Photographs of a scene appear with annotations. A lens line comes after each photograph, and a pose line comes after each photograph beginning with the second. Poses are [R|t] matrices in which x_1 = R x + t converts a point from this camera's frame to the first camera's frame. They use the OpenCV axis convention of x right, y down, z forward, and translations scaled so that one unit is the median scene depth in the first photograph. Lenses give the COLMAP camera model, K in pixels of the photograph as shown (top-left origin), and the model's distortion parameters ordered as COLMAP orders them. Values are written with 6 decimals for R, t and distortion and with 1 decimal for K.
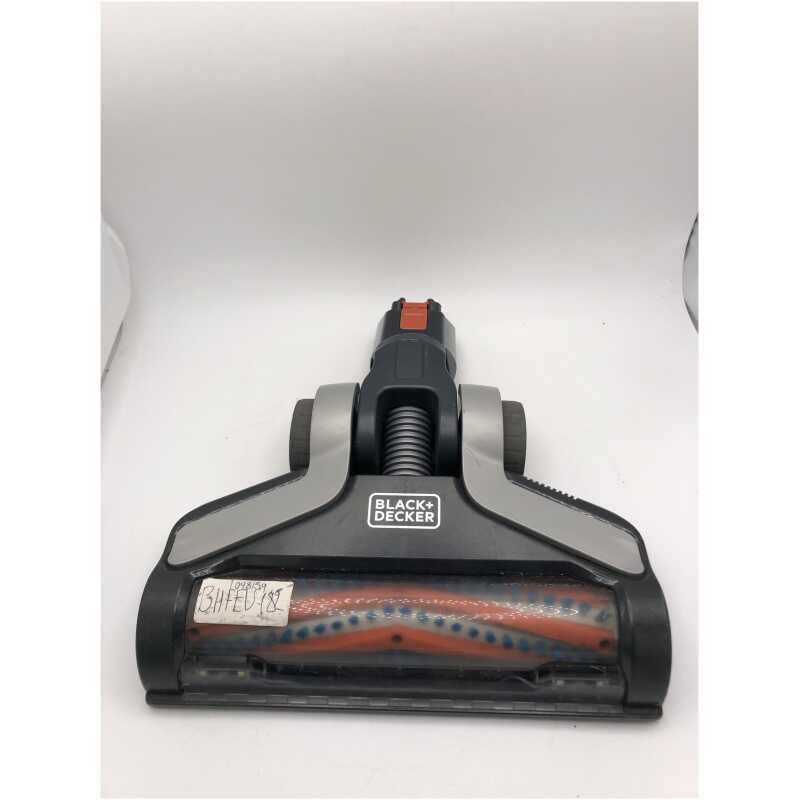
lens RADIAL K [[670.6, 0, 400.0], [0, 670.6, 400.0], [0, 0, 1]] dist [-0.003055, -0.005617]
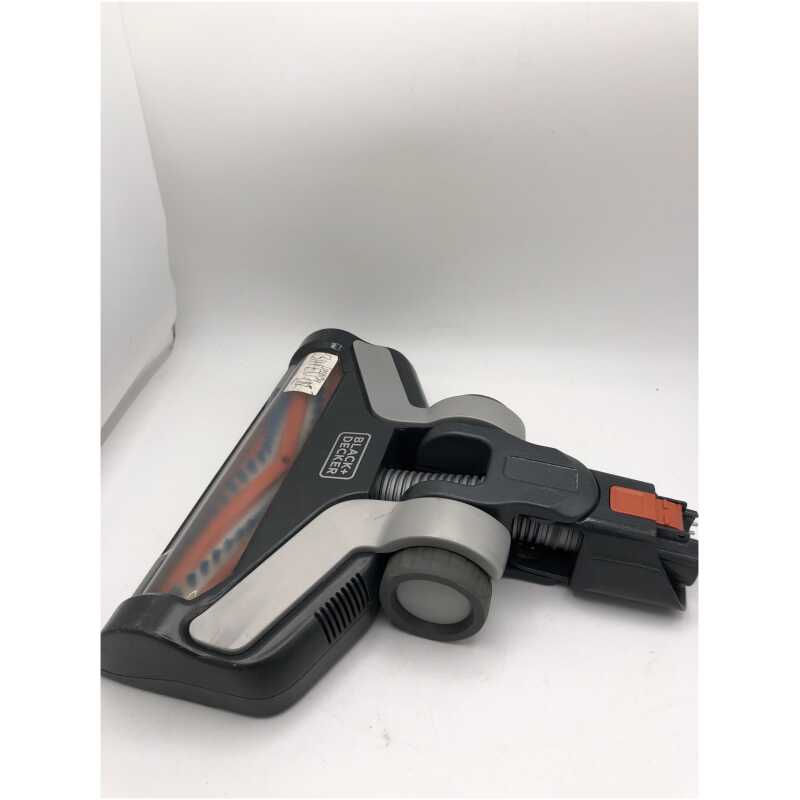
lens RADIAL K [[670.6, 0, 400.0], [0, 670.6, 400.0], [0, 0, 1]] dist [-0.003055, -0.005617]
pose [[-0.213823, 0.613395, -0.760280, 0.756183], [-0.741354, 0.404923, 0.535193, -0.509081], [0.636140, 0.678073, 0.368161, 0.630339]]
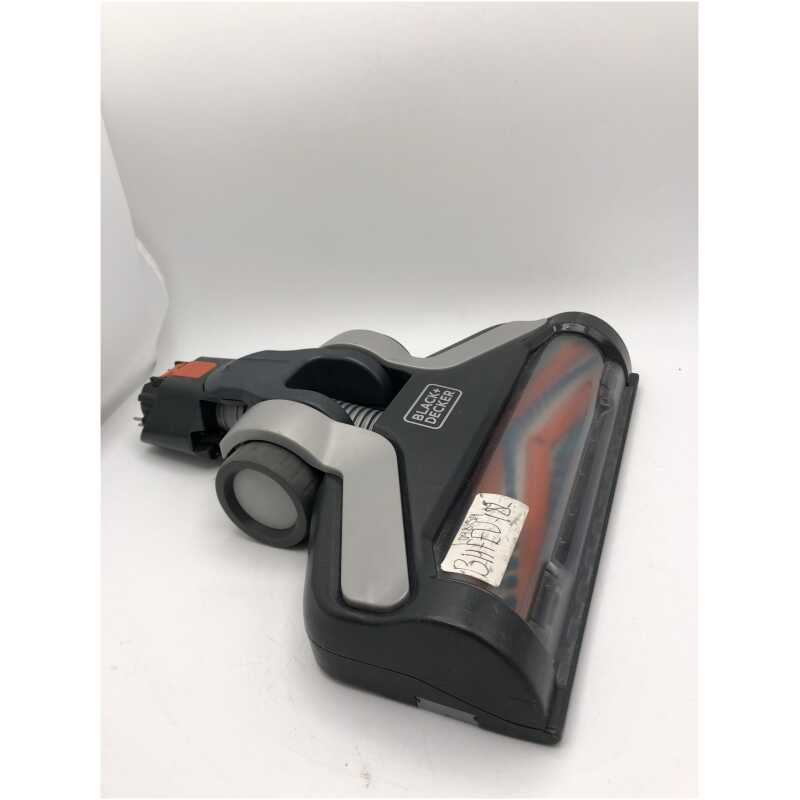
lens RADIAL K [[670.6, 0, 400.0], [0, 670.6, 400.0], [0, 0, 1]] dist [-0.003055, -0.005617]
pose [[0.347968, -0.473135, 0.809358, -0.796859], [0.754555, 0.653693, 0.057729, 0.072010], [-0.556385, 0.590617, 0.584471, 0.485872]]
